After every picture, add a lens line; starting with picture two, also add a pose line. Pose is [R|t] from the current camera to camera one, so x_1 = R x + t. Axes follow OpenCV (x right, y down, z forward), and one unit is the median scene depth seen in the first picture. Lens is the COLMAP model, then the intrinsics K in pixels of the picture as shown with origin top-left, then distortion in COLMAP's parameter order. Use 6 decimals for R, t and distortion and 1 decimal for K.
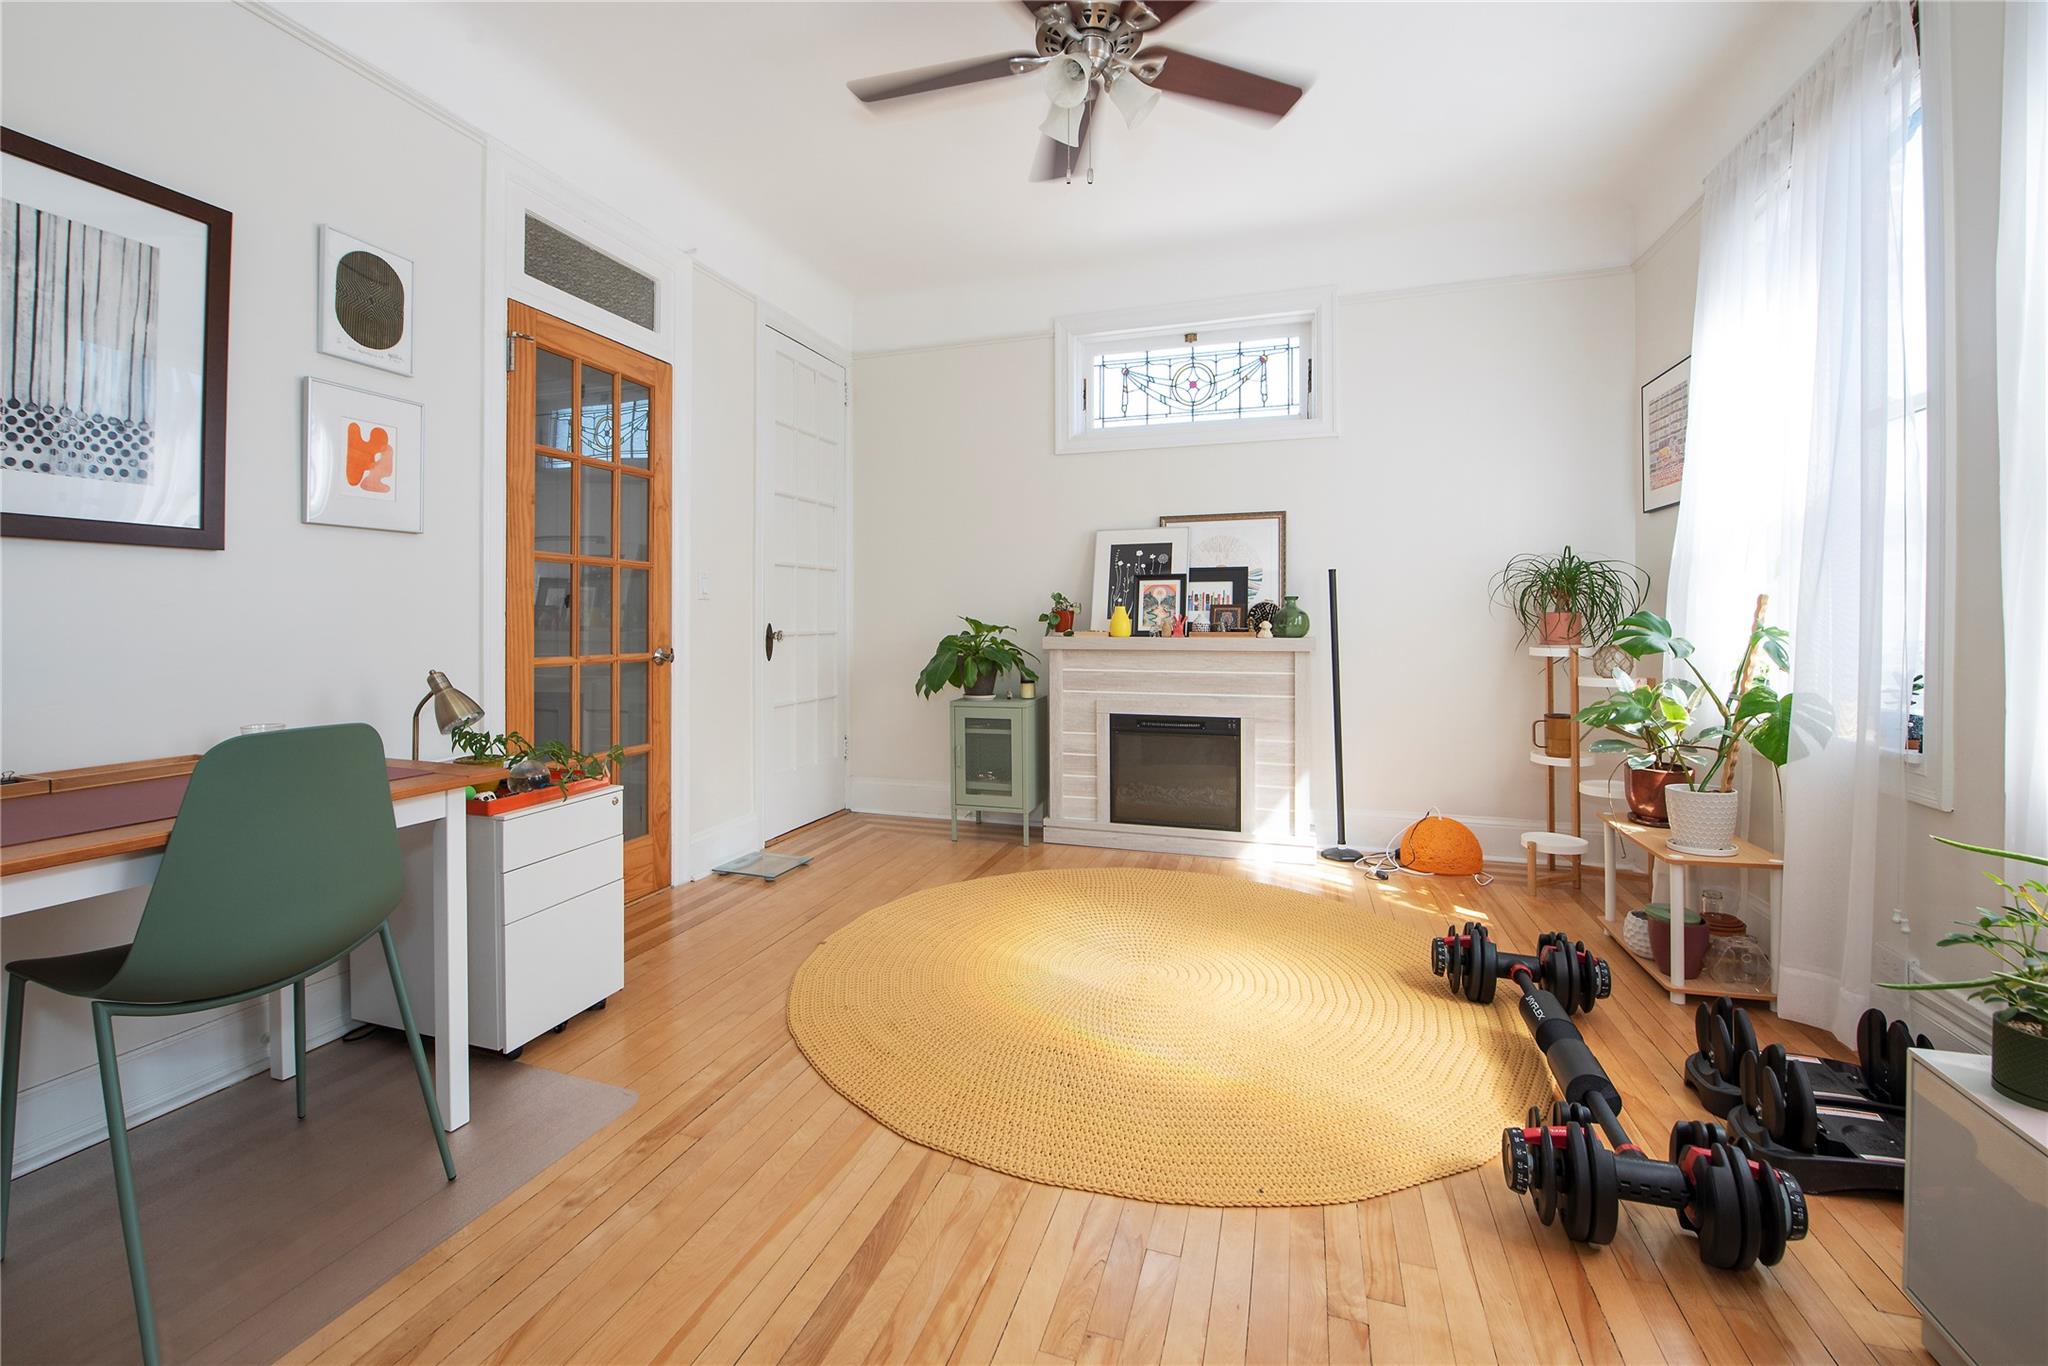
lens RADIAL K [[835.7, 0, 1072.3], [0, 835.7, 629.7], [0, 0, 1]] dist [-0.002120, 0.000002]
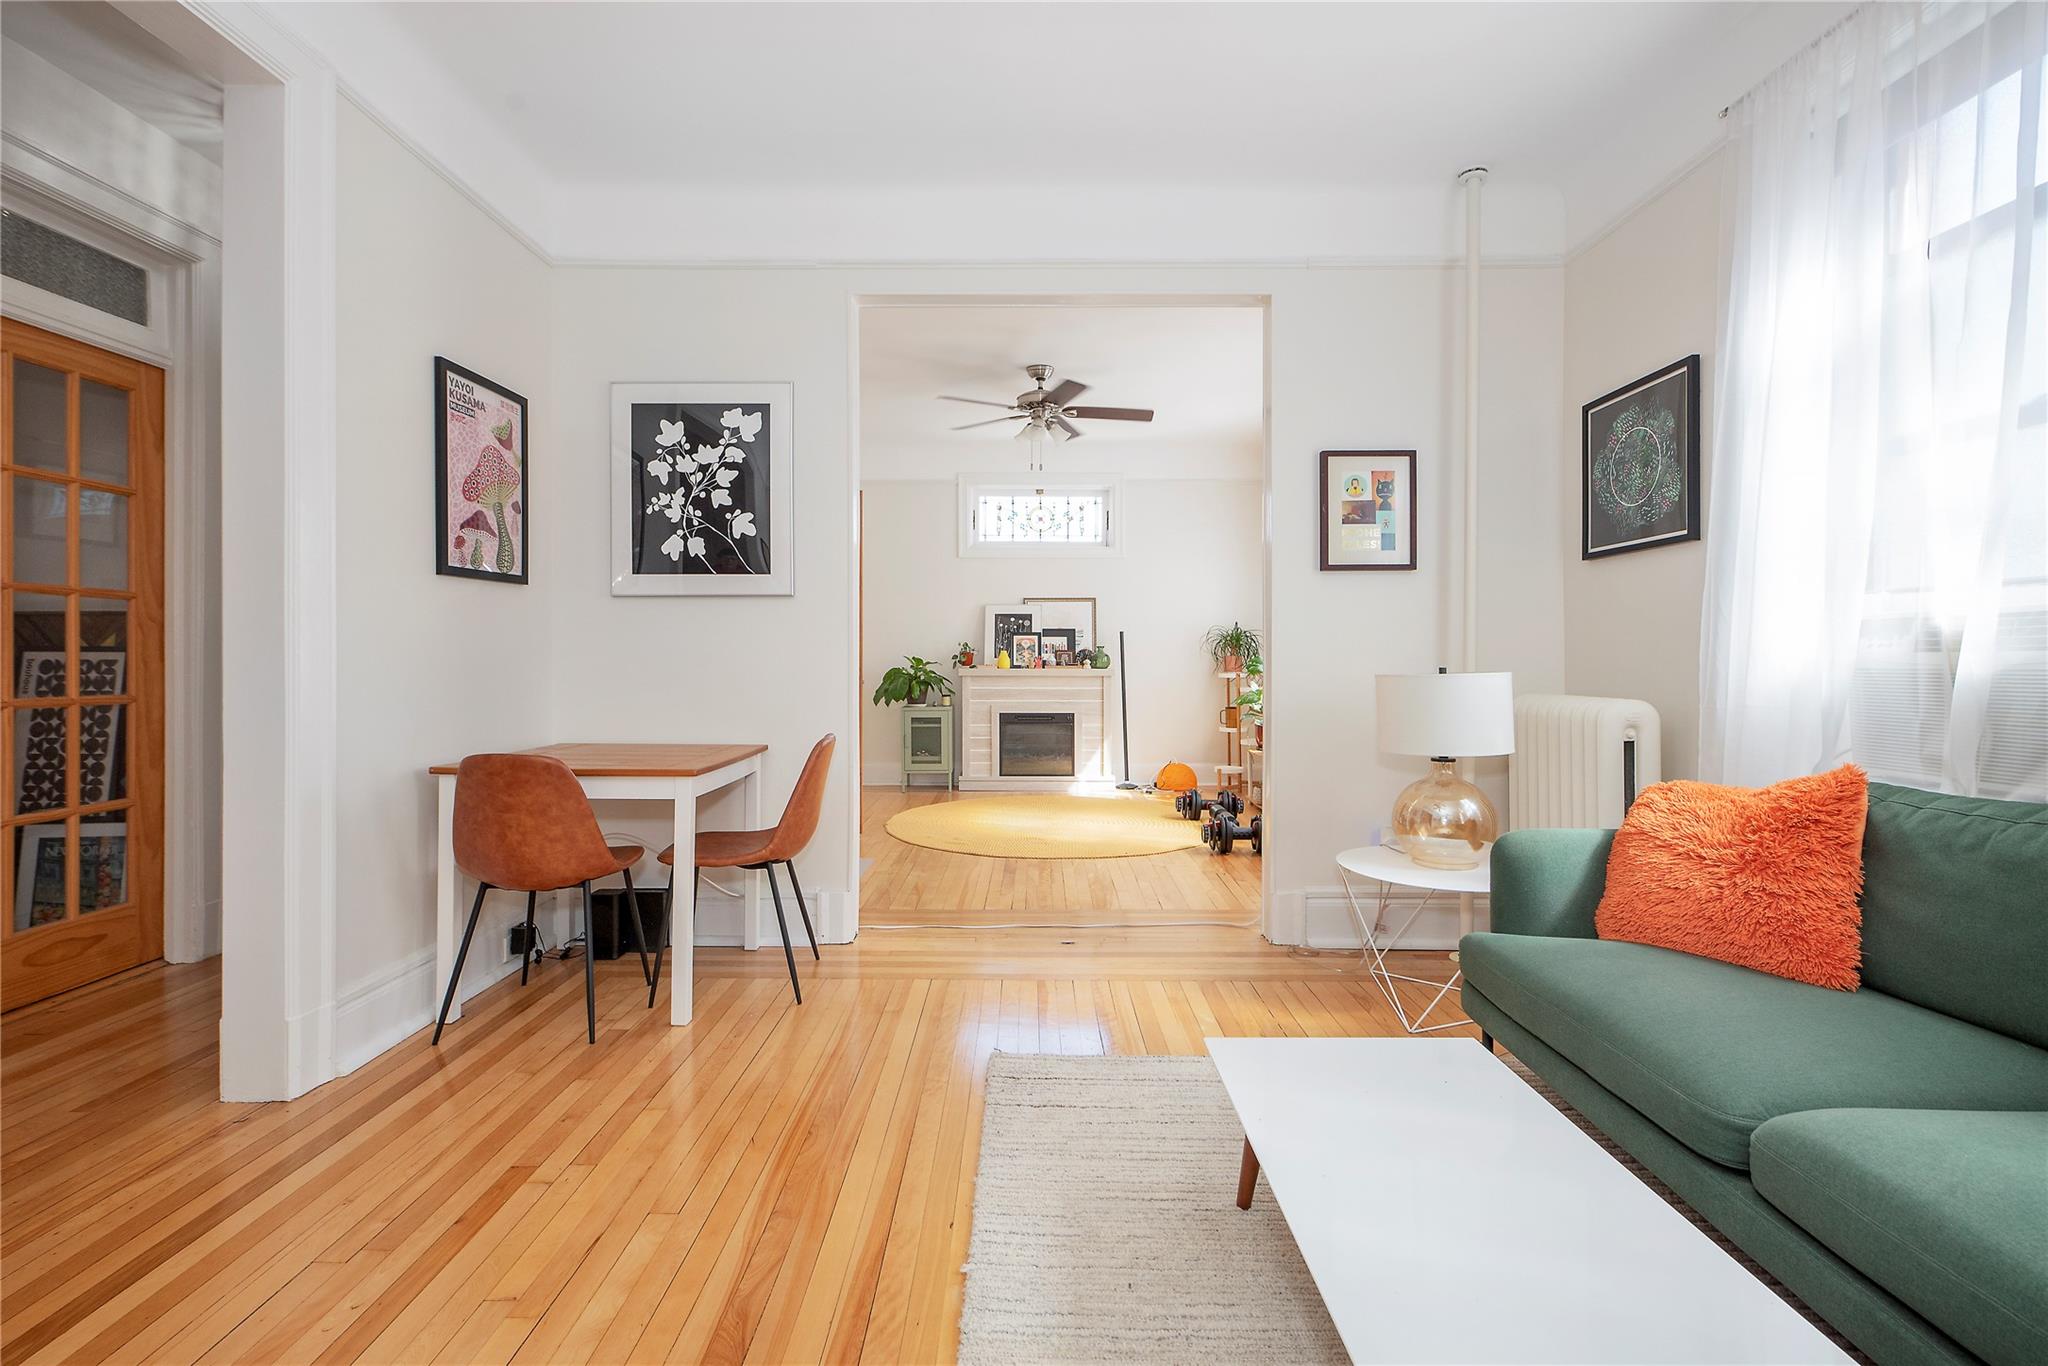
lens RADIAL K [[908.7, 0, 1022.7], [0, 908.7, 667.9], [0, 0, 1]] dist [0.000290, -0.000018]
pose [[0.965458, -0.000855, 0.260559, -0.391446], [0.000057, 0.999995, 0.003069, 0.001538], [-0.260560, -0.002949, 0.965453, -0.811721]]
